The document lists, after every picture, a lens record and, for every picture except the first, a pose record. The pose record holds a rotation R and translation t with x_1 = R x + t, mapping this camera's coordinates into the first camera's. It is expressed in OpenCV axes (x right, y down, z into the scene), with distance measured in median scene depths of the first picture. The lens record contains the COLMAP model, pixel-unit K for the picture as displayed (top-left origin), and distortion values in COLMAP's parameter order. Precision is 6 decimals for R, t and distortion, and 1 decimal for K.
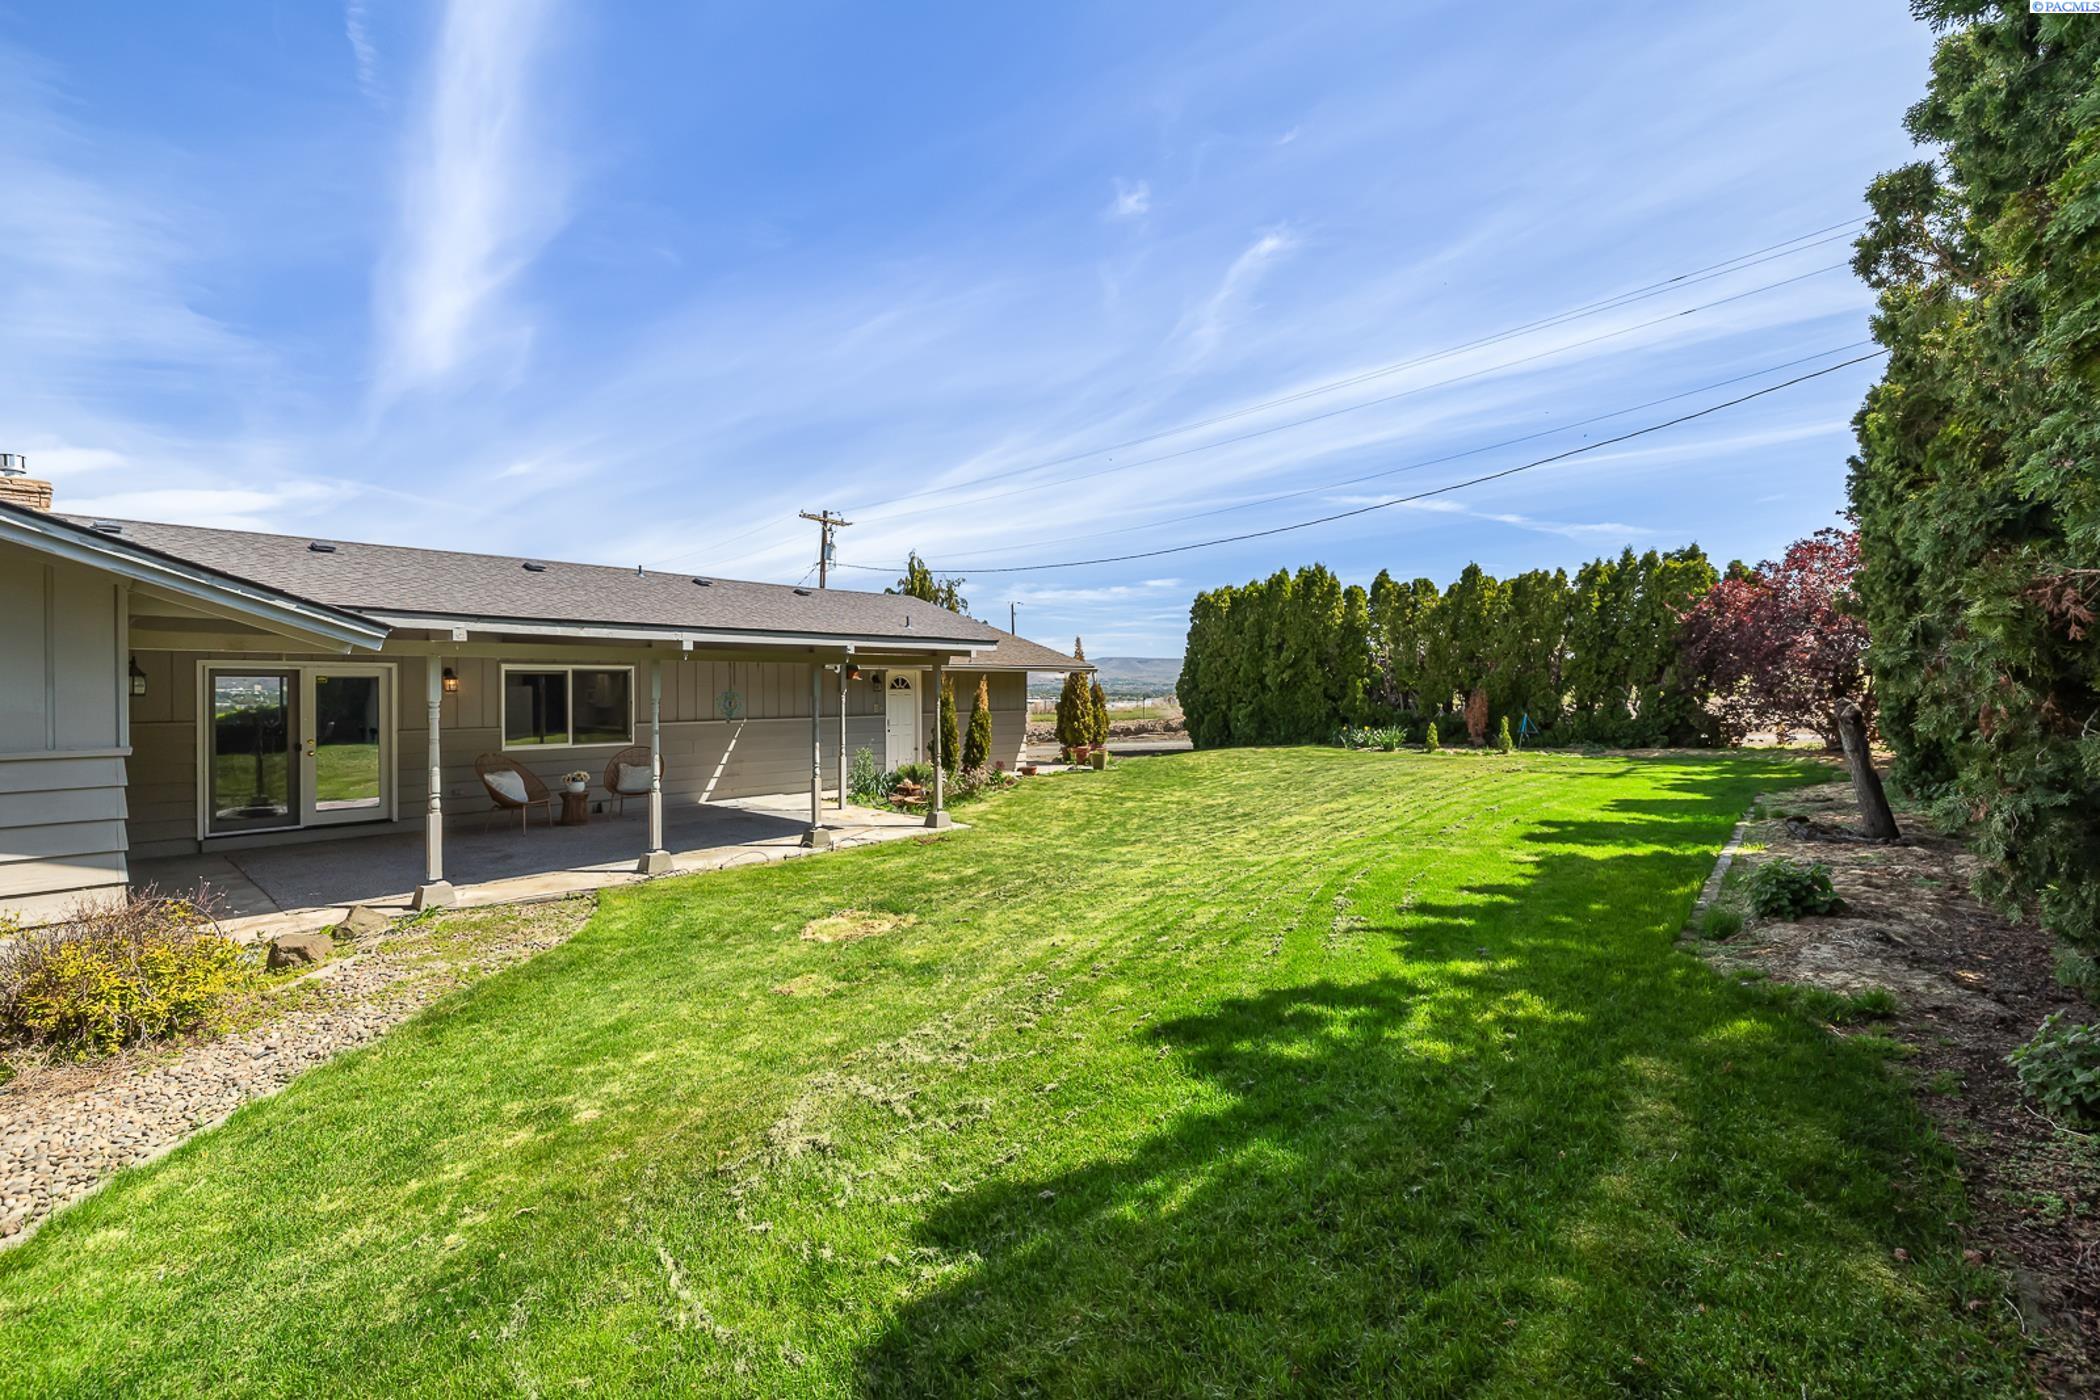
lens RADIAL K [[908.2, 0, 1050.0], [0, 908.2, 700.0], [0, 0, 1]] dist [-0.011807, -0.000442]
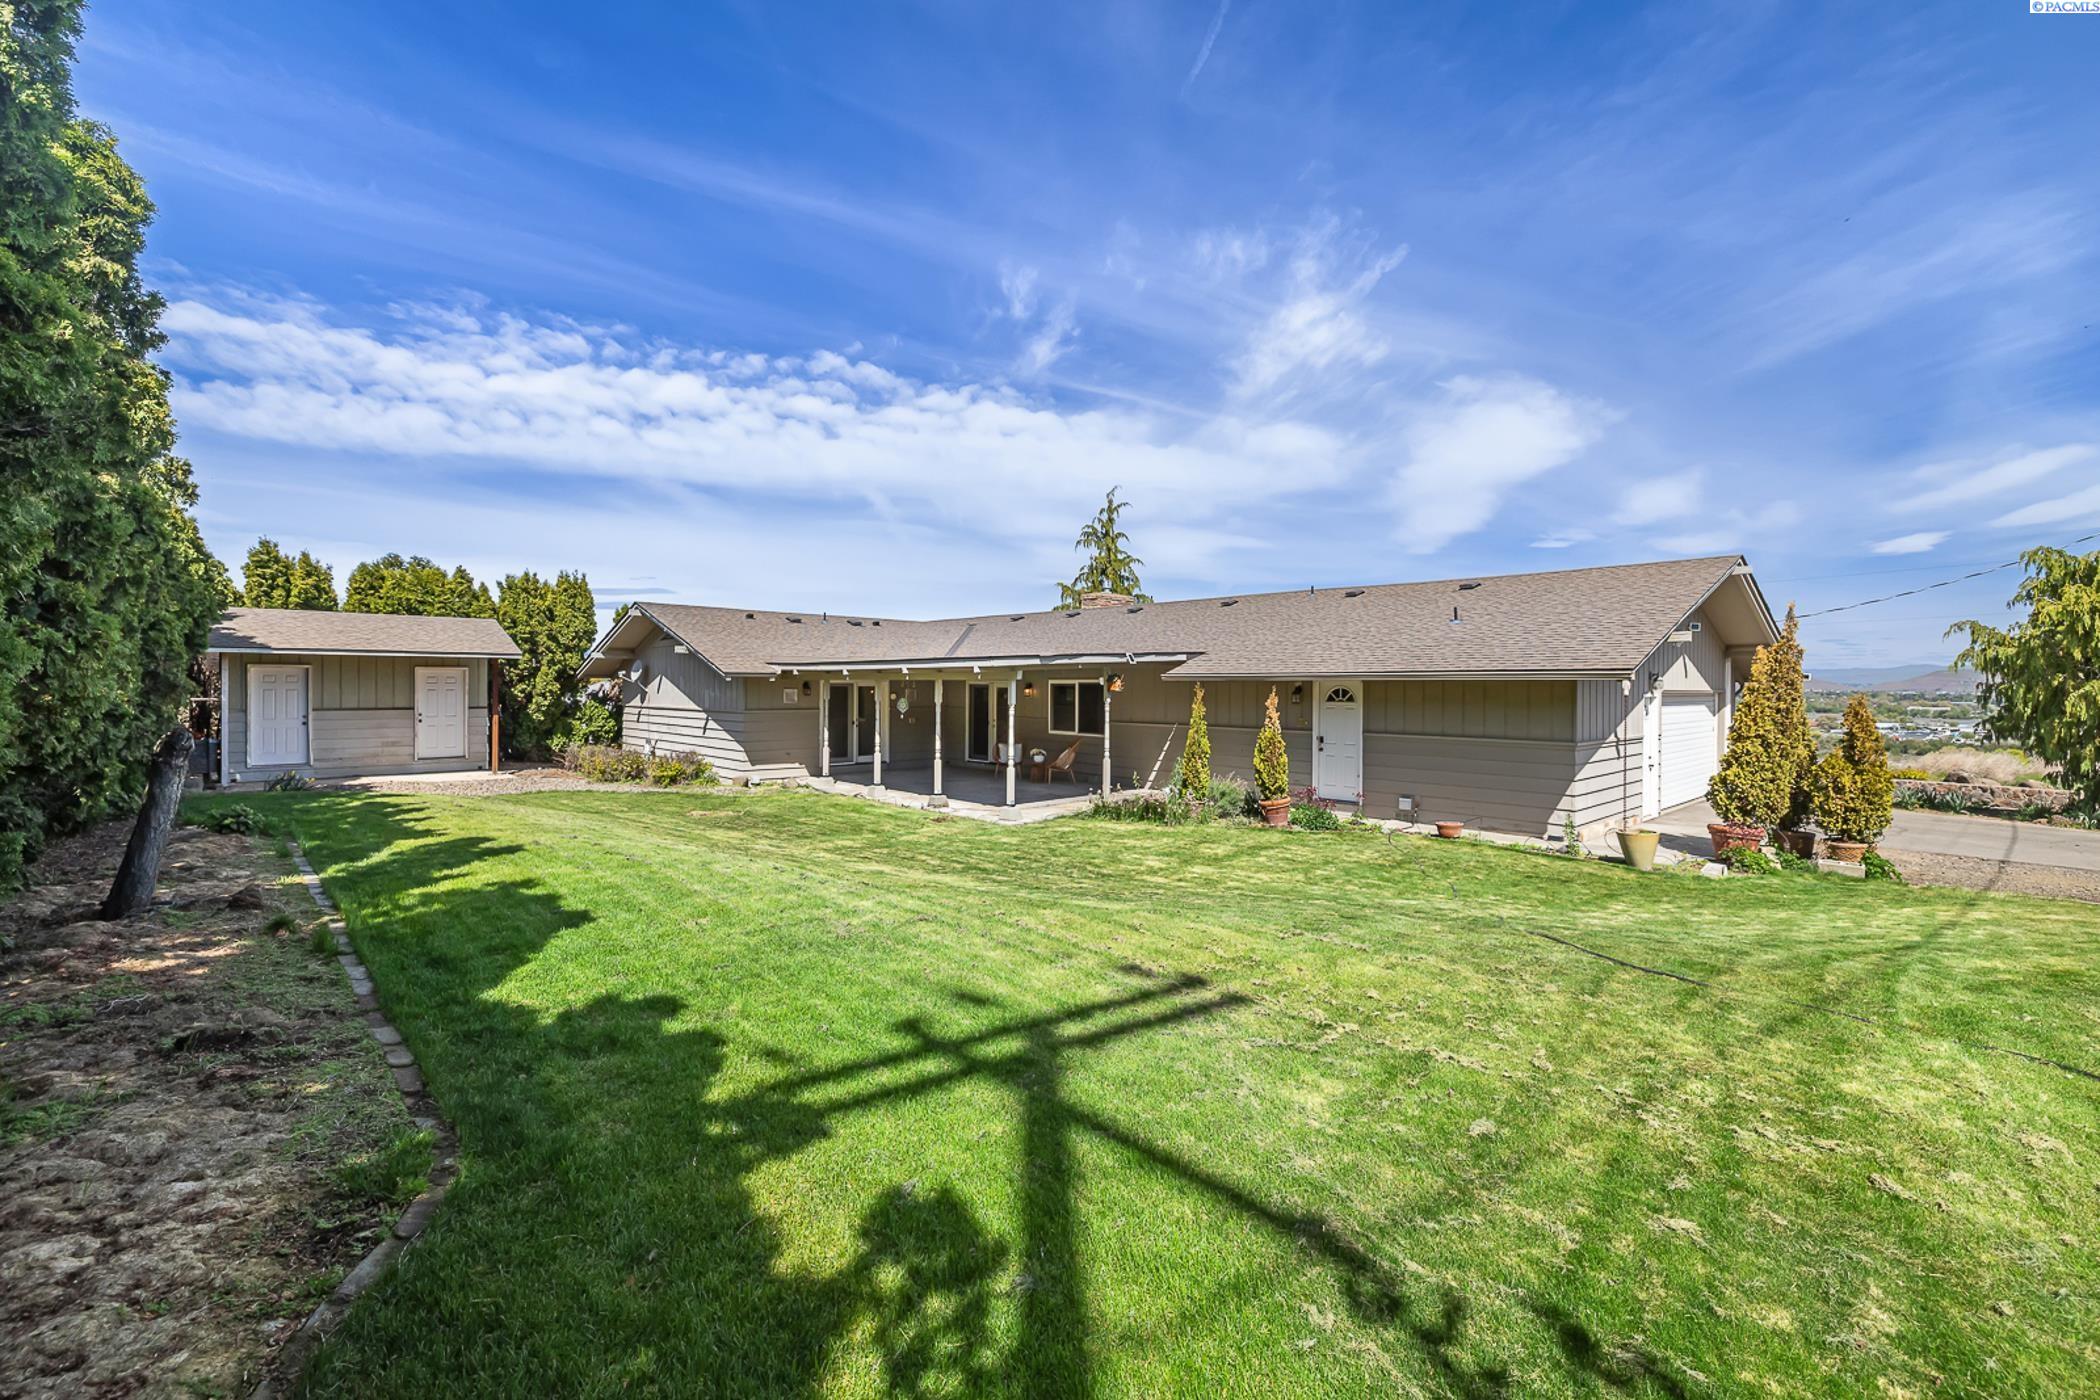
lens RADIAL K [[908.2, 0, 1050.0], [0, 908.2, 700.0], [0, 0, 1]] dist [-0.011807, -0.000442]
pose [[-0.109332, 0.012310, -0.993929, 0.962864], [-0.023995, 0.999599, 0.015020, -0.027417], [0.993716, 0.025492, -0.108993, 1.137378]]
